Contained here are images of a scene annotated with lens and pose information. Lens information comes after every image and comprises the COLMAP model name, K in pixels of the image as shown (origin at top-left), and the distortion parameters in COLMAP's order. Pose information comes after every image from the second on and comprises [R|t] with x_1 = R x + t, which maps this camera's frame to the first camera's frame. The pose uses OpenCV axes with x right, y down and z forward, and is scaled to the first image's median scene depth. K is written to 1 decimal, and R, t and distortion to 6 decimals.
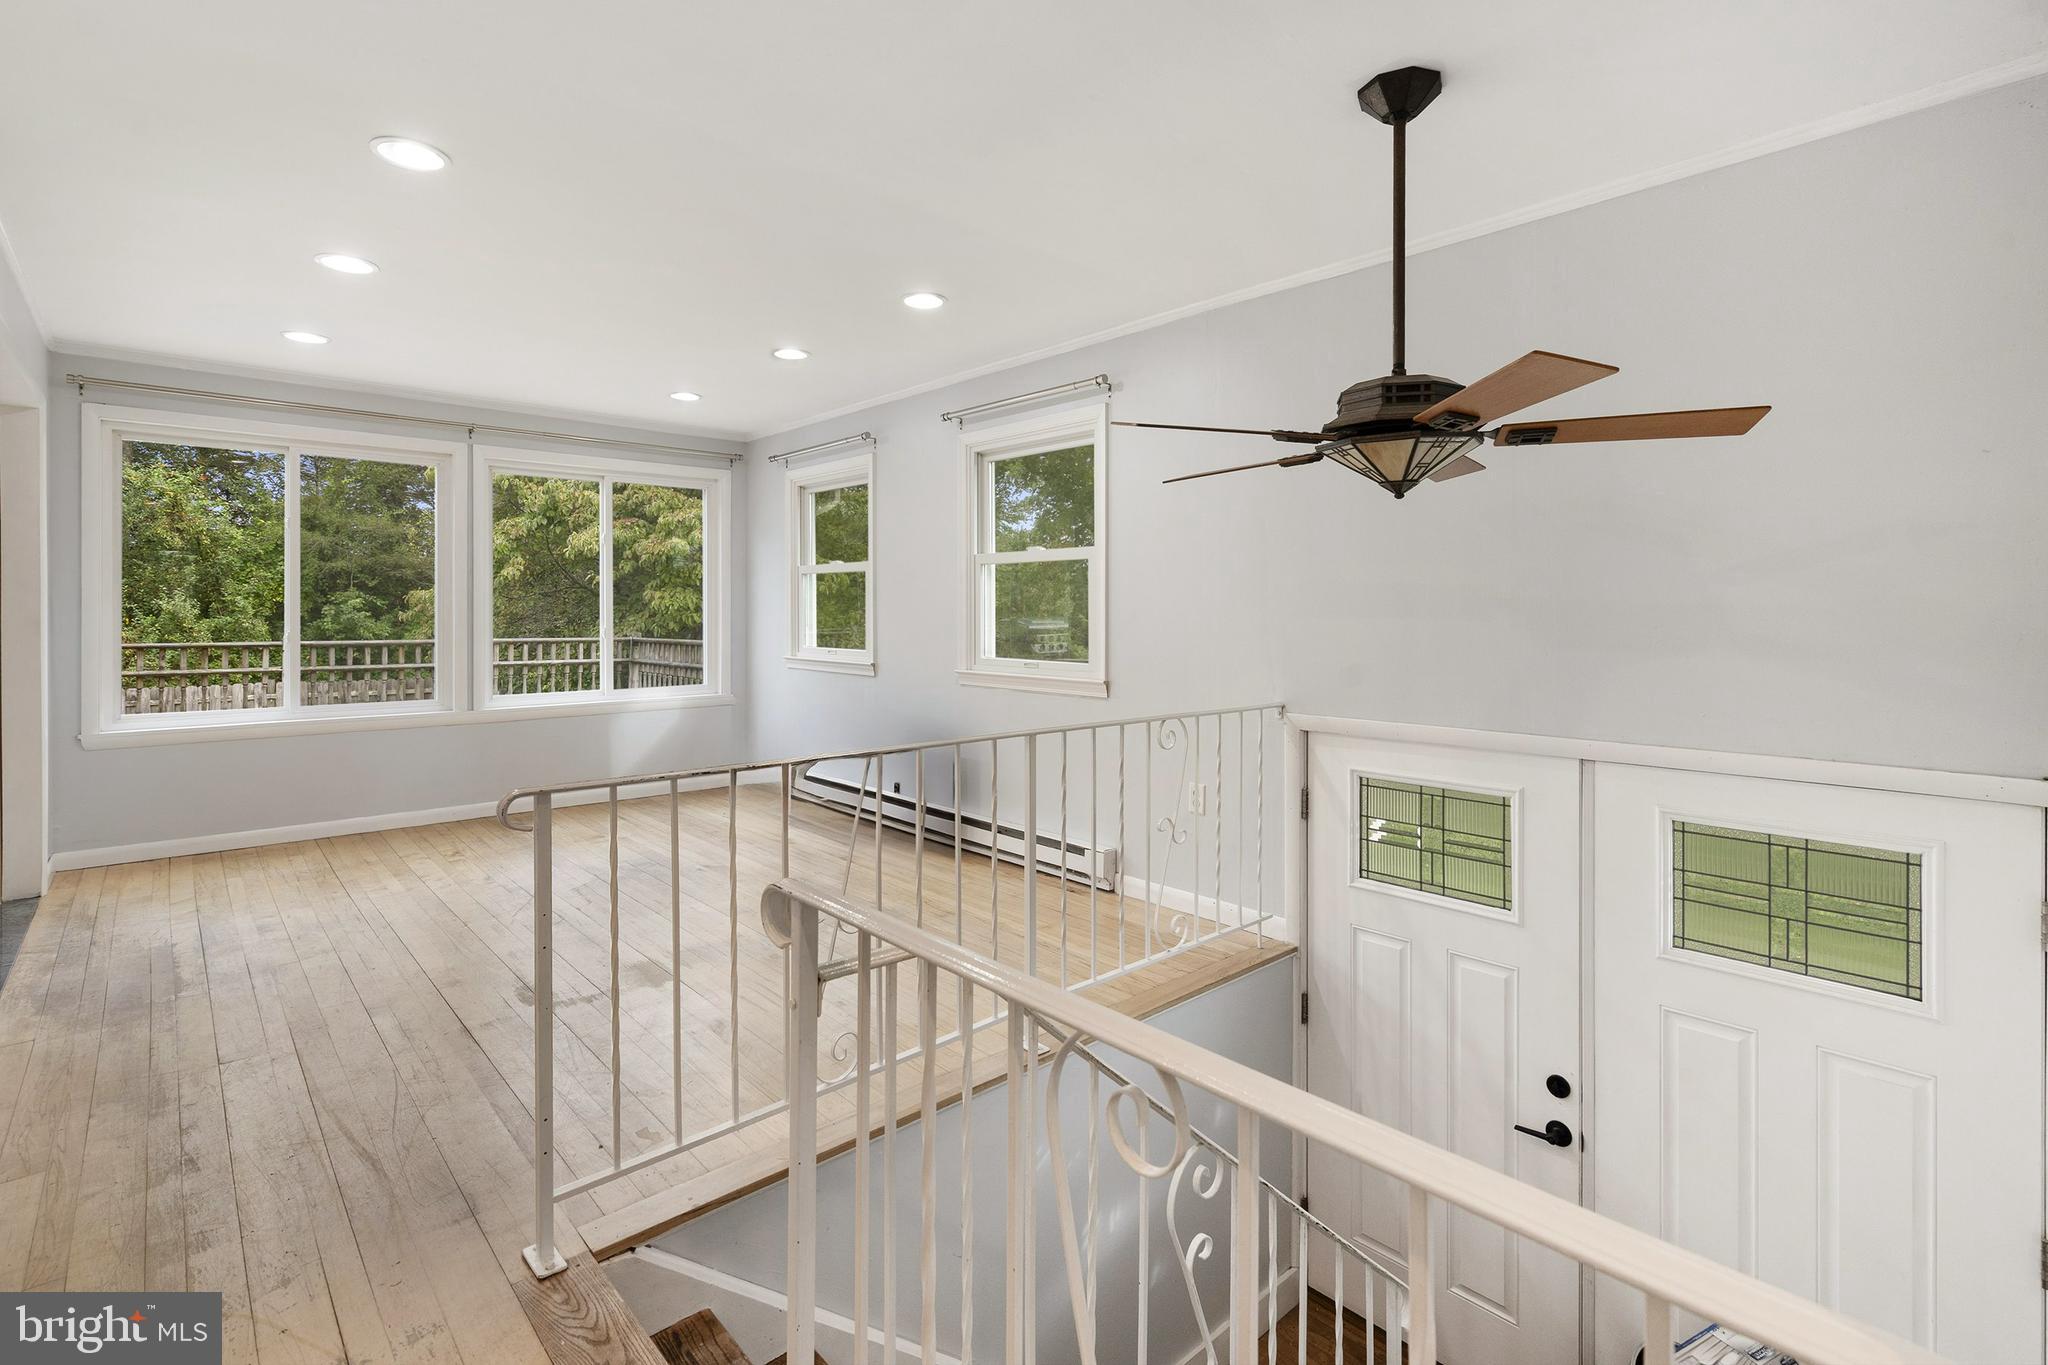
lens RADIAL K [[948.5, 0, 1030.1], [0, 948.5, 609.1], [0, 0, 1]] dist [-0.001875, -0.000400]
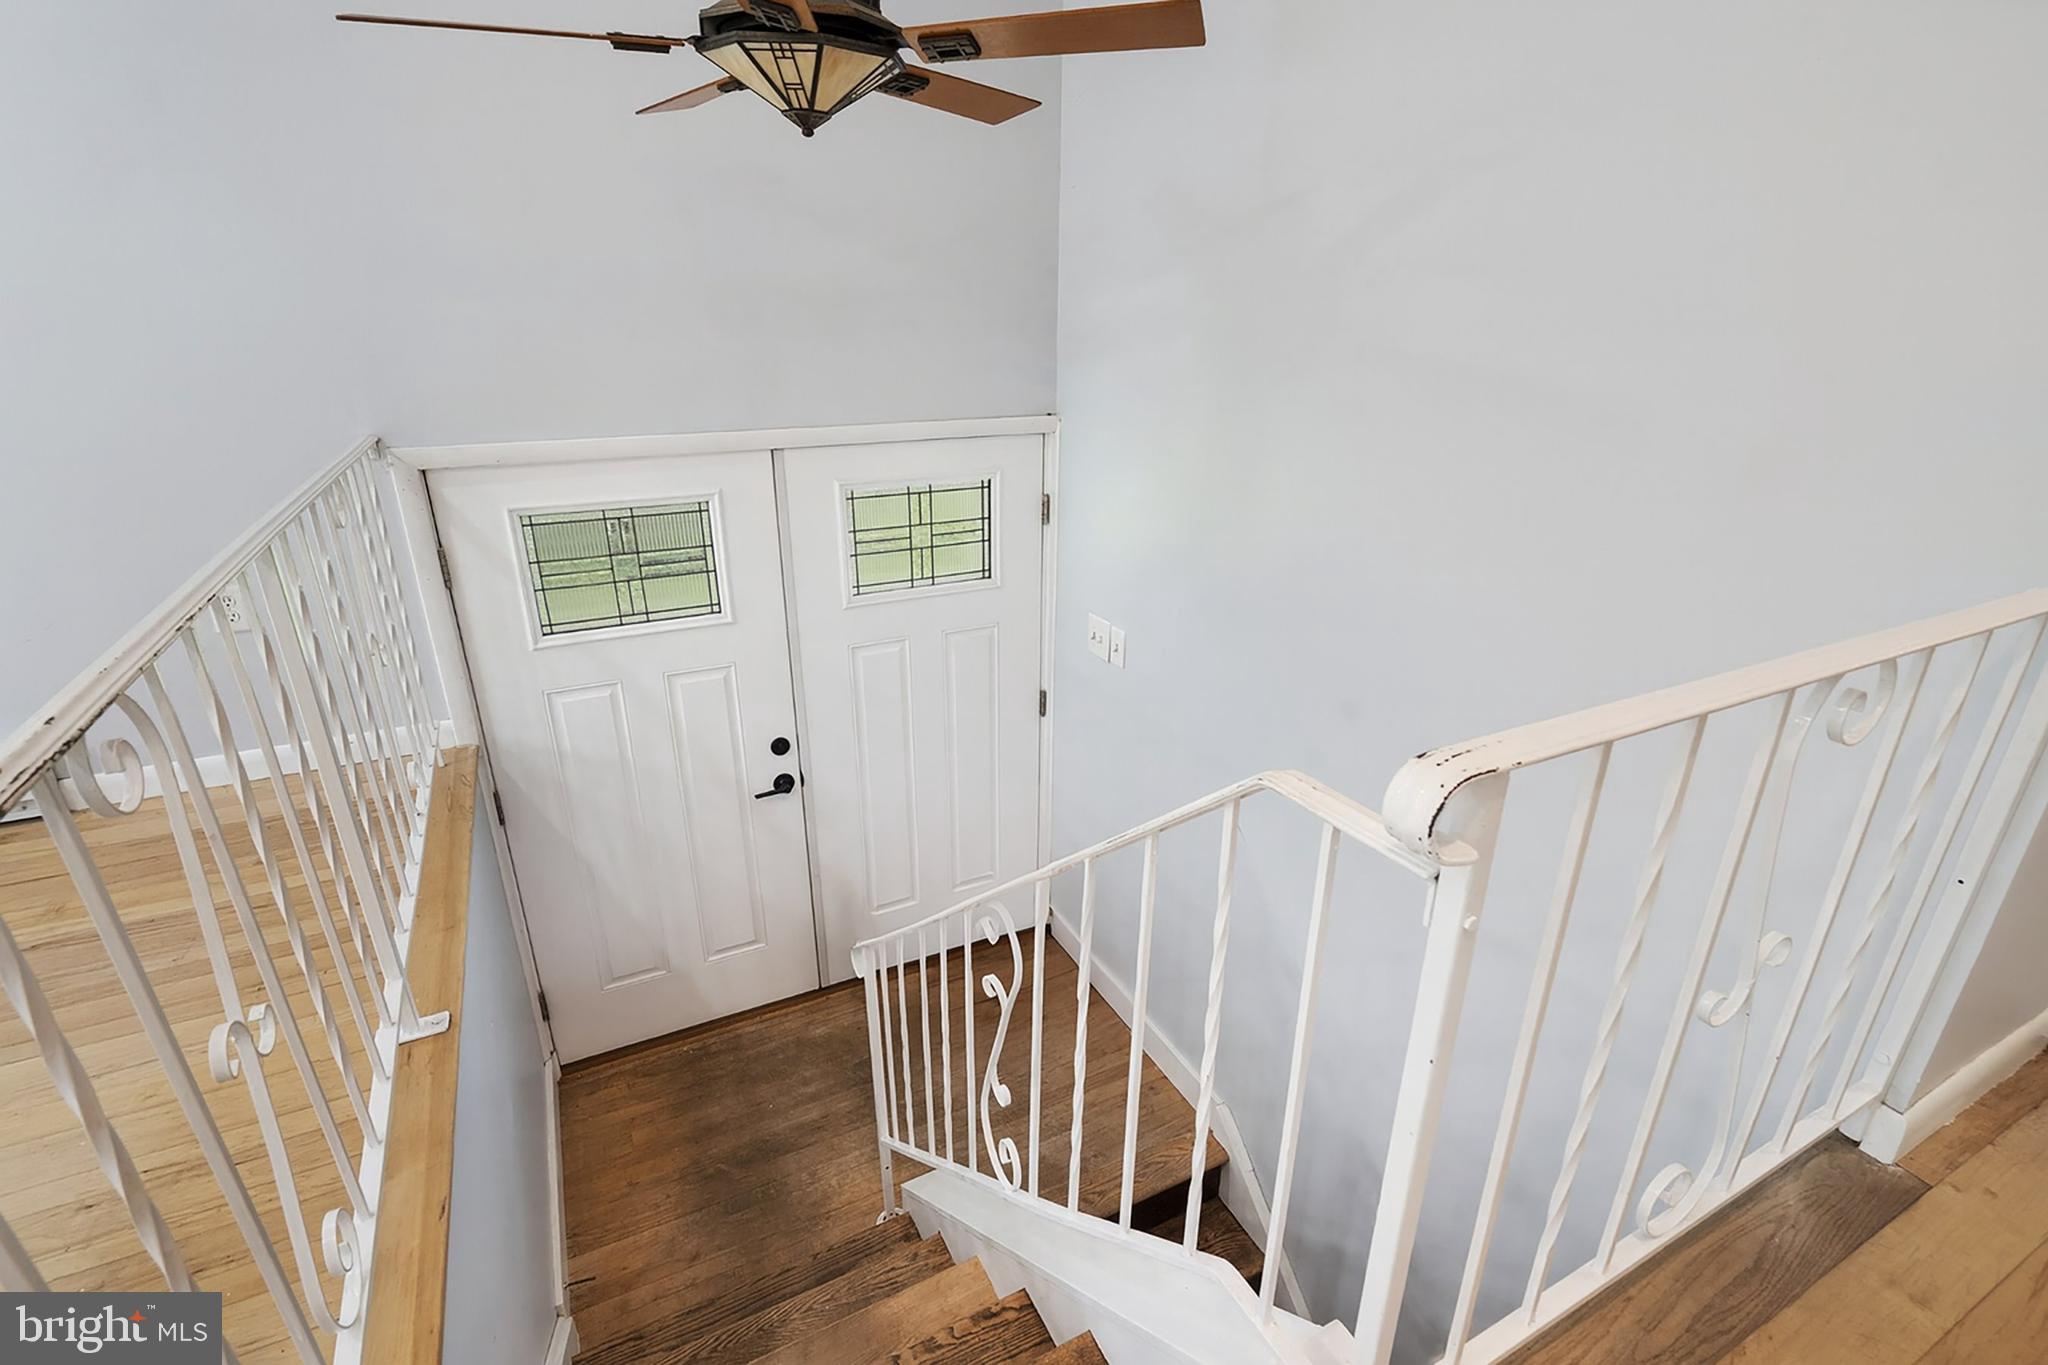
lens RADIAL K [[961.4, 0, 1024.0], [0, 961.4, 682.5], [0, 0, 1]] dist [0.102336, -0.000001]
pose [[0.280119, -0.352891, 0.892749, -0.361056], [0.000986, 0.930086, 0.367340, 0.004237], [-0.959965, -0.102019, 0.260883, 0.407883]]
